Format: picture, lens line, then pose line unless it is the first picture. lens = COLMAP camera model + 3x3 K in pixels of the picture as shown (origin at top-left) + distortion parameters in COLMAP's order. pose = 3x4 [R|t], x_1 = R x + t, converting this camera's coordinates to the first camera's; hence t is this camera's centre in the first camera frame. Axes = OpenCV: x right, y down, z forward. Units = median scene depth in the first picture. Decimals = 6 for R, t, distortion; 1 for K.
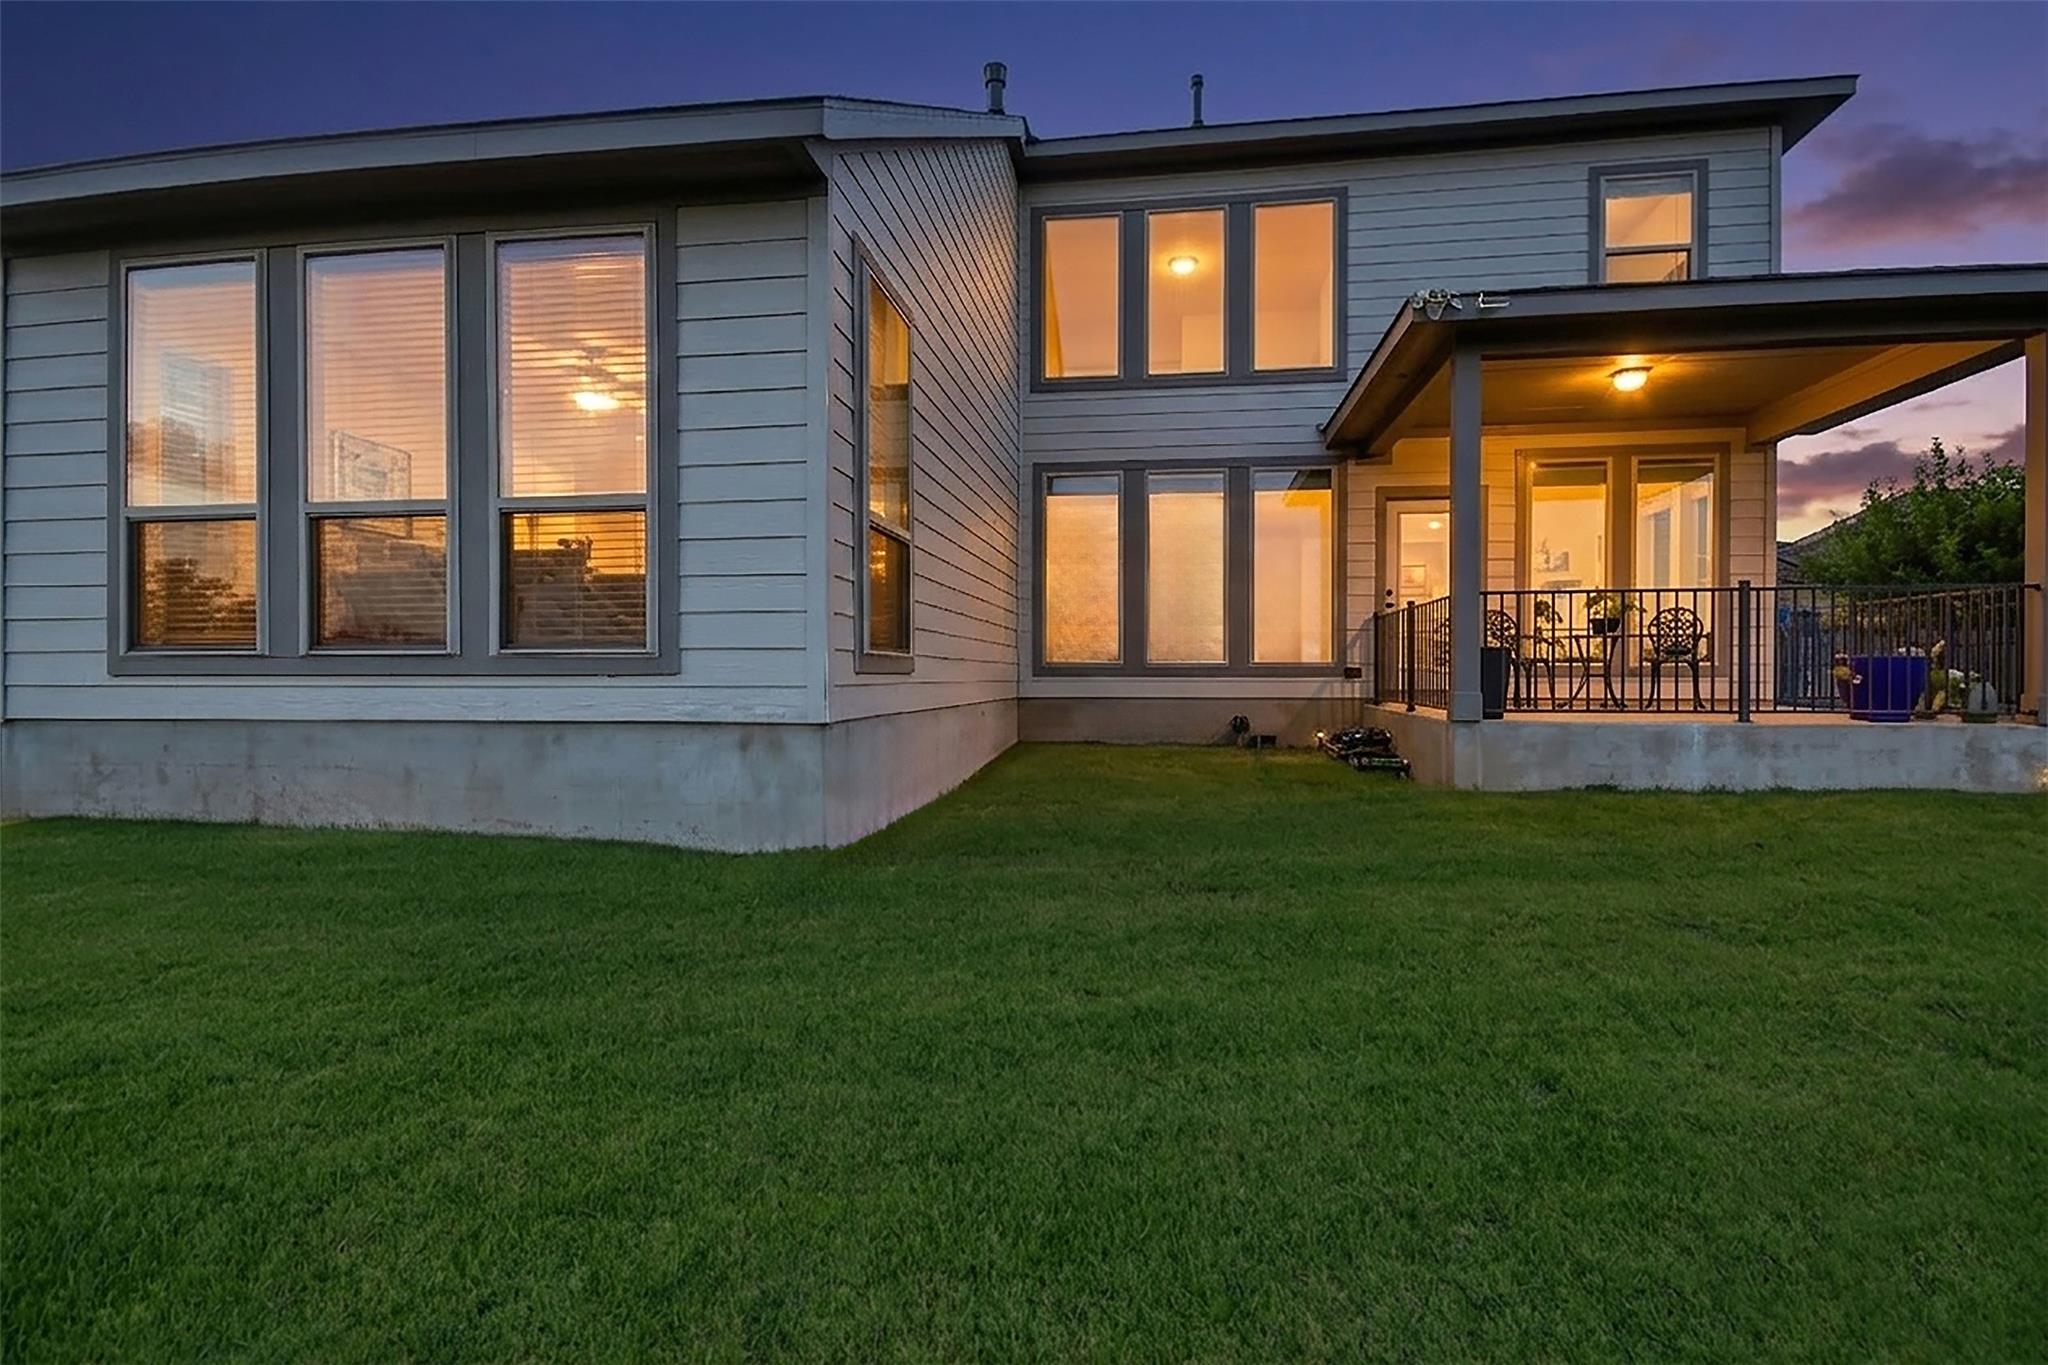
lens RADIAL K [[919.3, 0, 1027.4], [0, 919.3, 683.7], [0, 0, 1]] dist [0.014142, -0.000769]
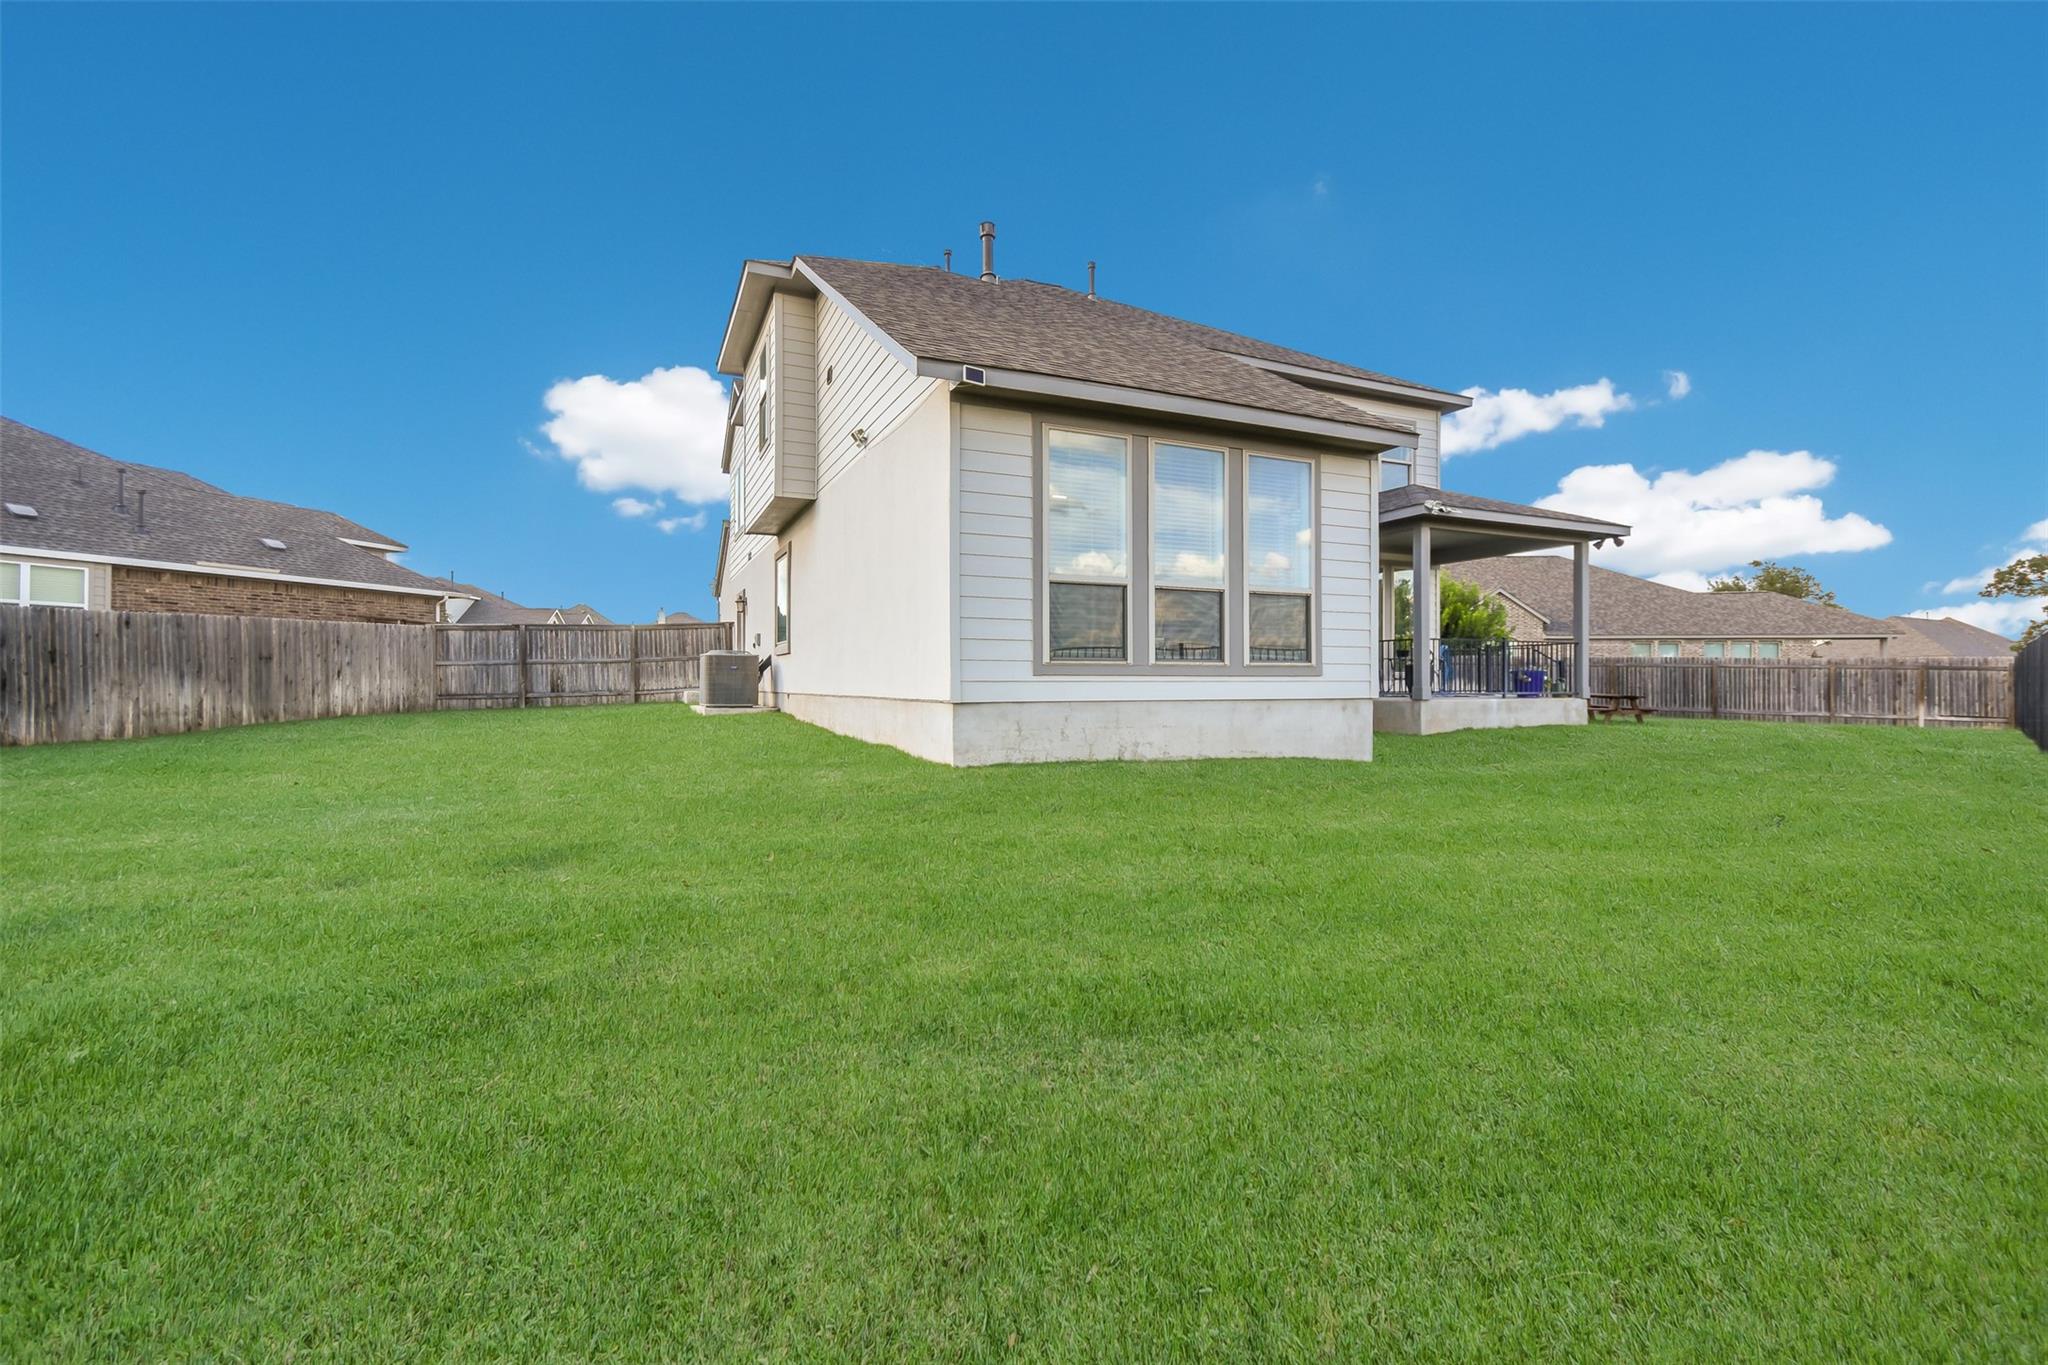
lens RADIAL K [[919.3, 0, 1014.8], [0, 919.3, 678.5], [0, 0, 1]] dist [0.014142, -0.000769]
pose [[0.842444, 0.001488, 0.538782, -1.946416], [0.007453, 0.999868, -0.014414, 0.020636], [-0.538732, 0.016158, 0.842322, -0.357859]]
